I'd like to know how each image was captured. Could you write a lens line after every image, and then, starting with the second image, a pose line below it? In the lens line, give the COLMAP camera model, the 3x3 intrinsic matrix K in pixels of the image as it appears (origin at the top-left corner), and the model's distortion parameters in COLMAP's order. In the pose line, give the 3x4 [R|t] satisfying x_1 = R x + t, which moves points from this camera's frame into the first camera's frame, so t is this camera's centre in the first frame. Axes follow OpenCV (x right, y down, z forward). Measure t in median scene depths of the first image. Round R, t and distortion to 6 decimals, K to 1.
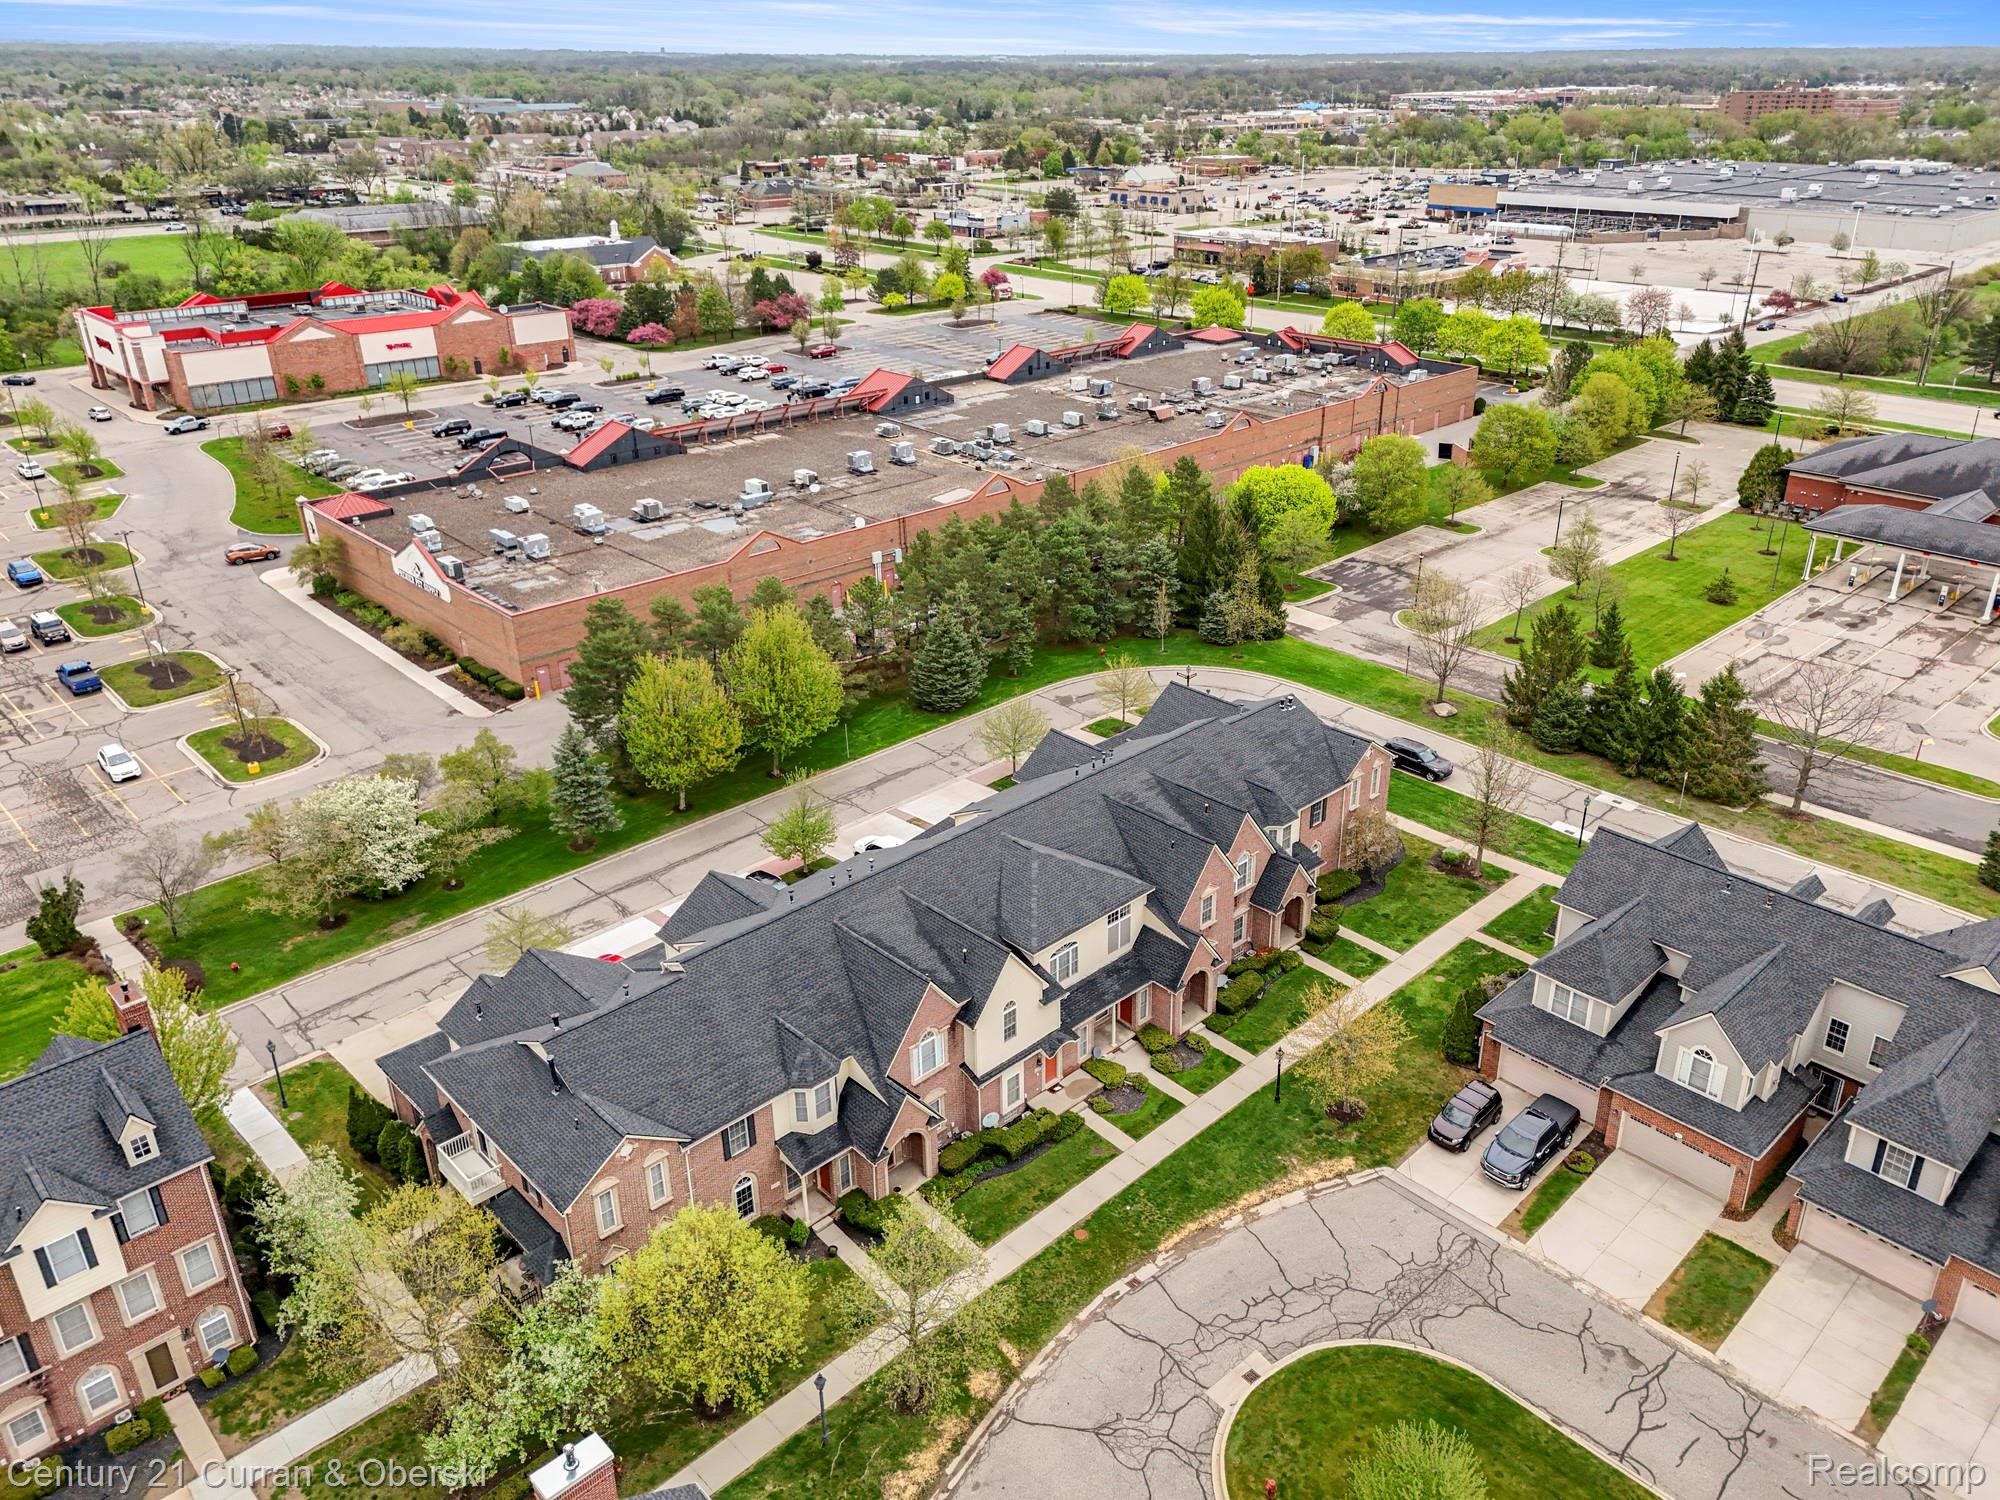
lens RADIAL K [[1512.4, 0, 1046.9], [0, 1512.4, 665.0], [0, 0, 1]] dist [0.068759, -0.001246]
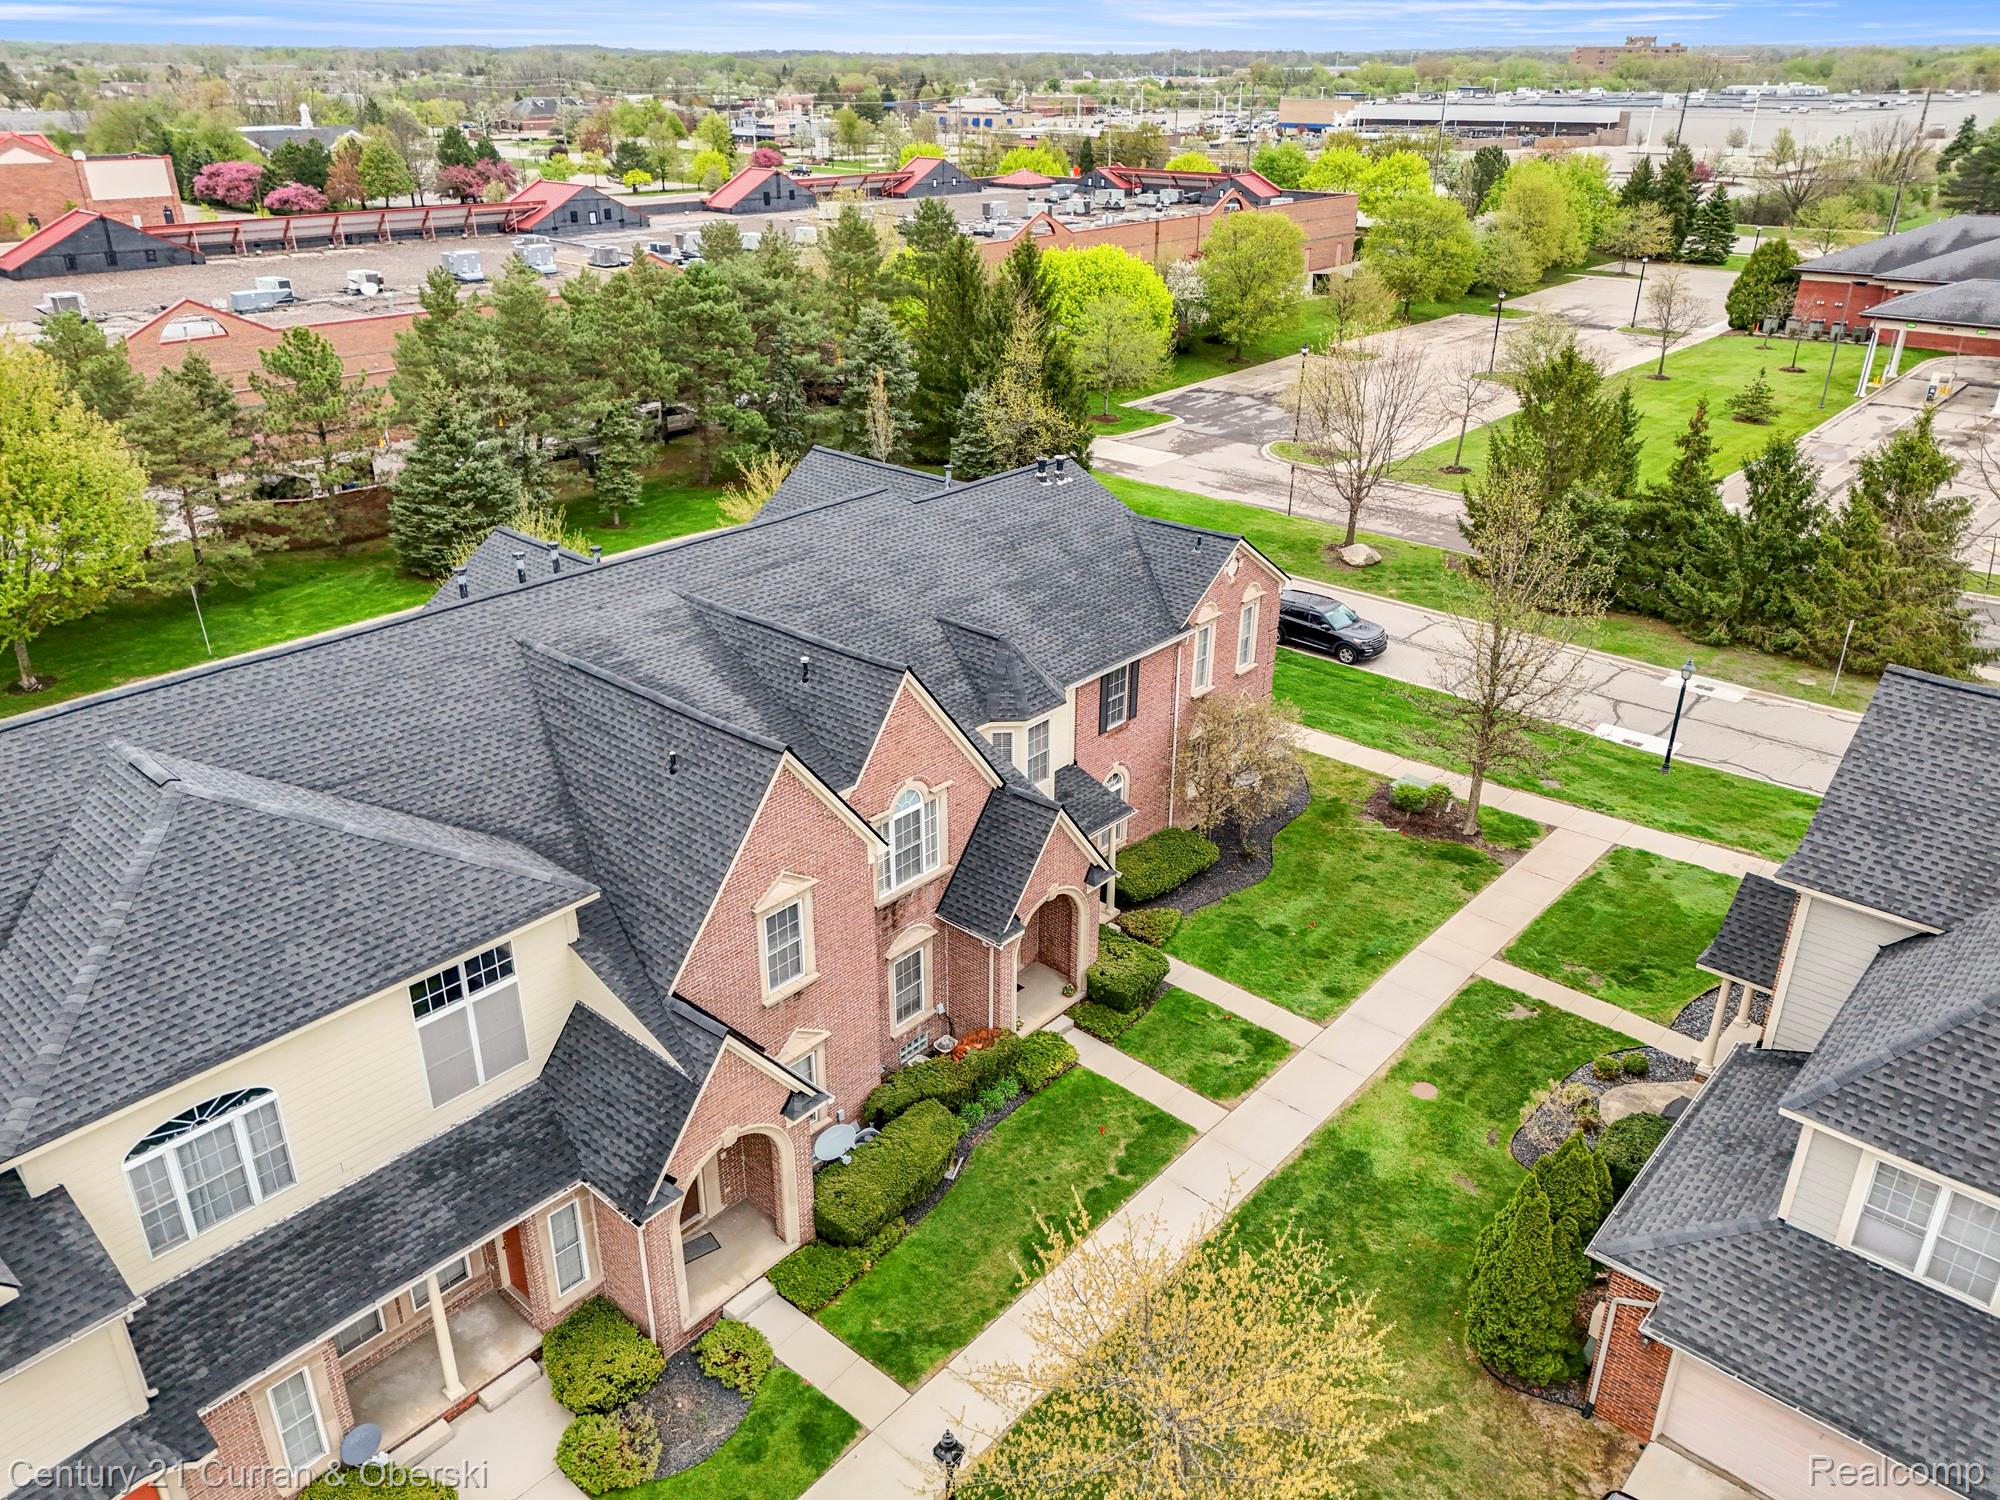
lens RADIAL K [[1455.1, 0, 1000.0], [0, 1455.1, 750.0], [0, 0, 1]] dist [0.069072, -0.002728]
pose [[0.997961, -0.031891, 0.055294, 0.122714], [0.029021, 0.998228, 0.051948, 0.089896], [-0.056852, -0.050238, 0.997118, 0.593017]]
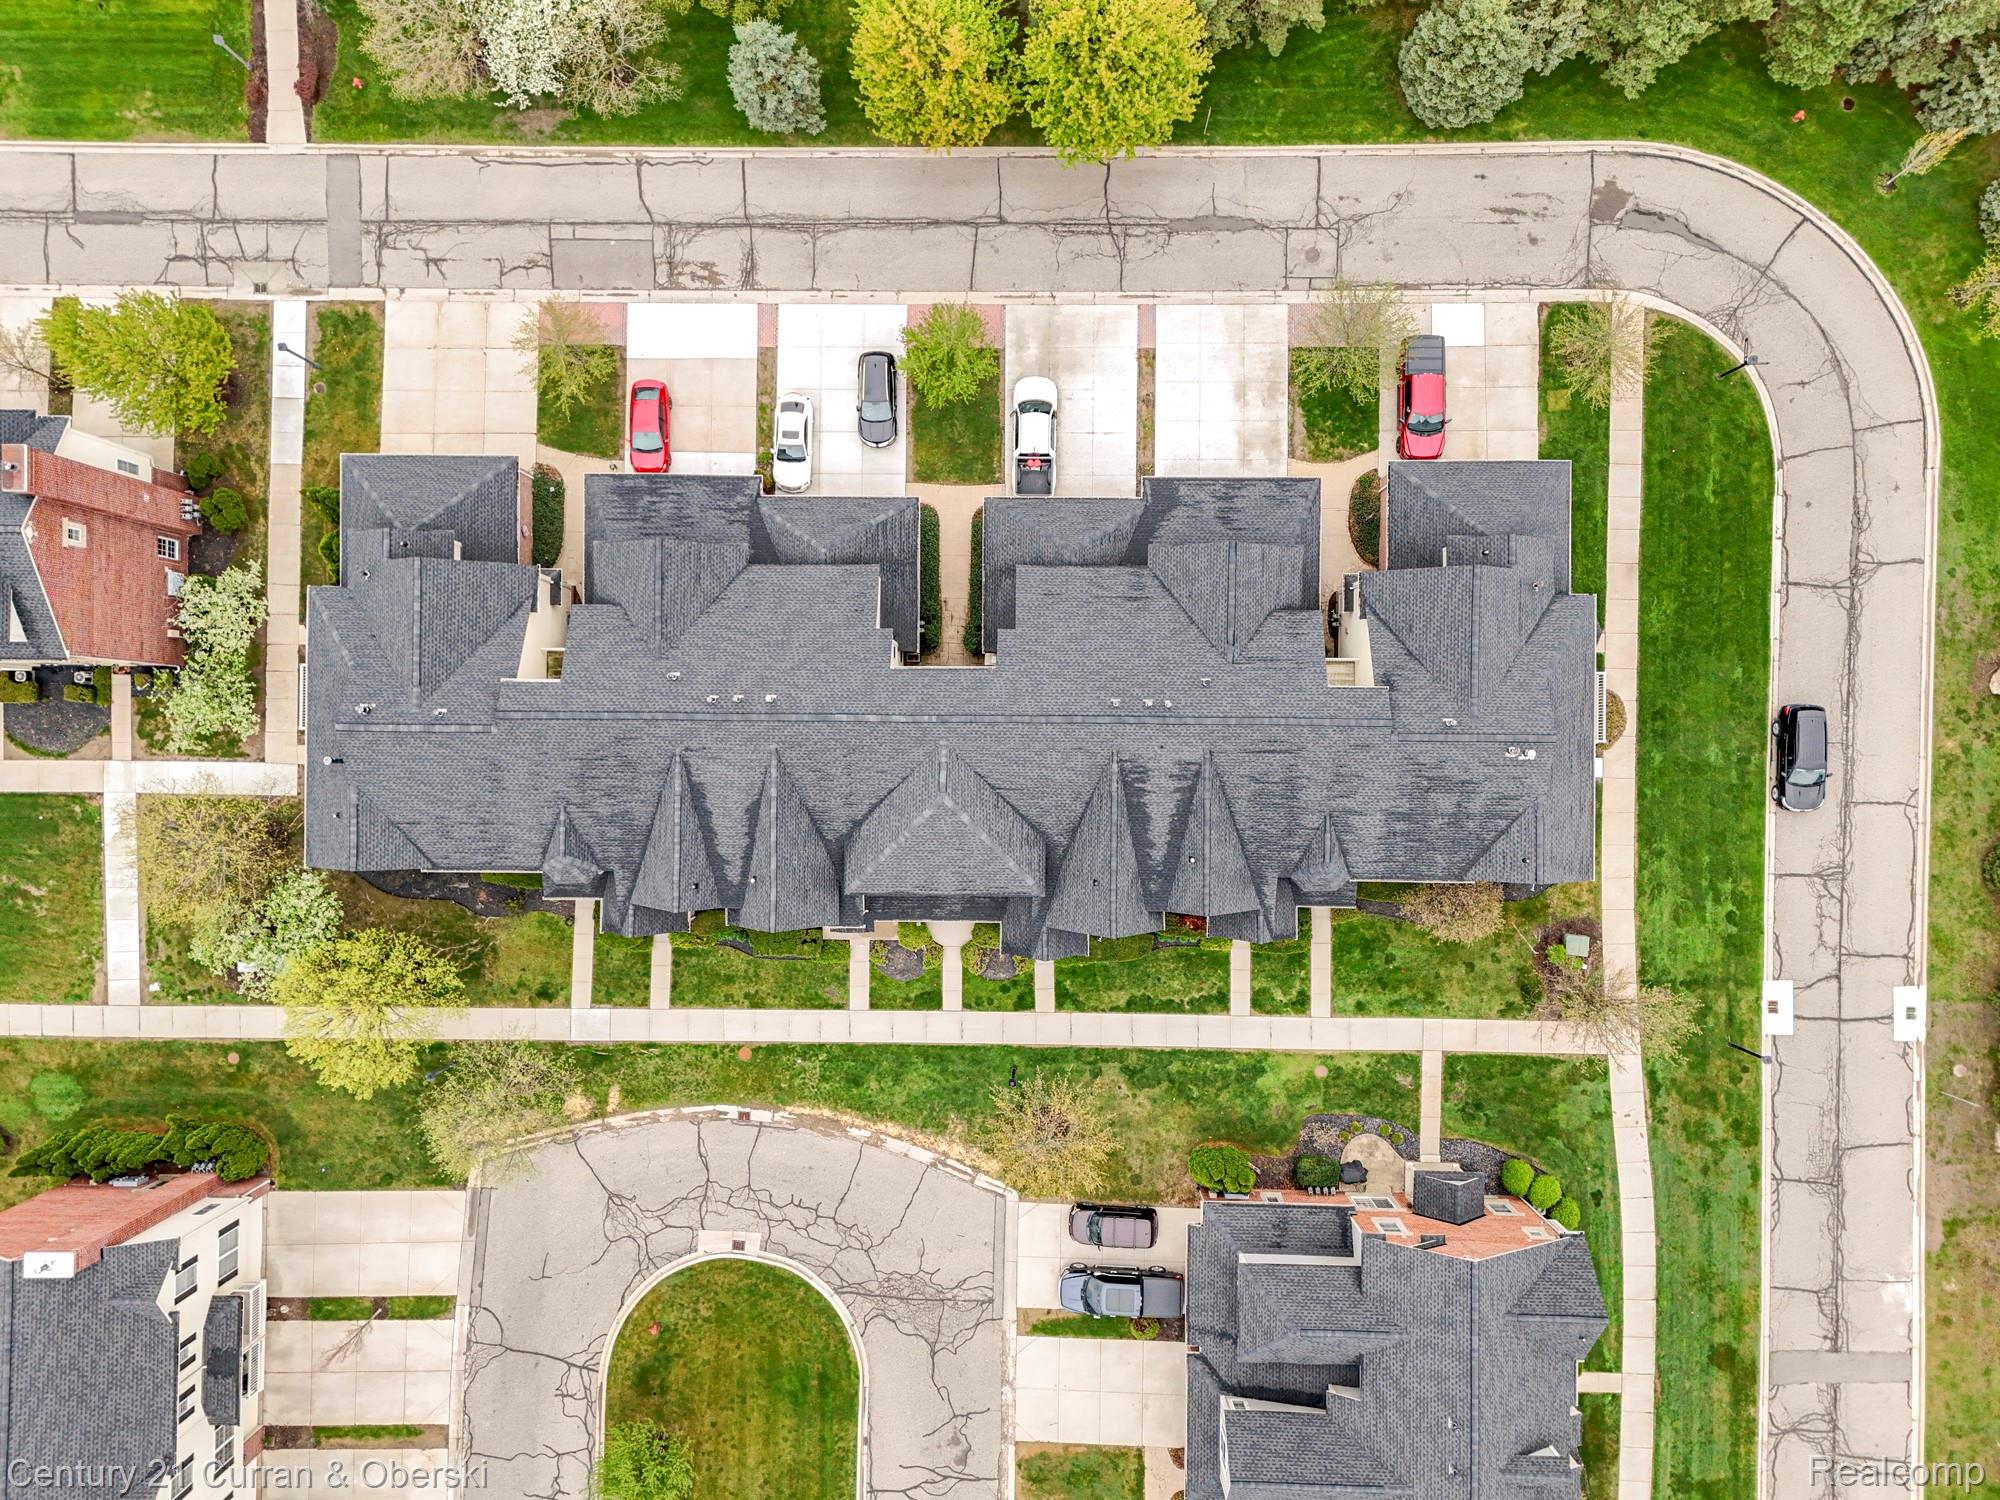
lens RADIAL K [[1455.1, 0, 1000.0], [0, 1455.1, 750.0], [0, 0, 1]] dist [0.069072, -0.002728]
pose [[0.701857, 0.712313, -0.002784, -0.001560], [-0.252628, 0.252571, 0.934016, -0.542187], [0.666015, -0.654842, 0.357219, 0.648586]]
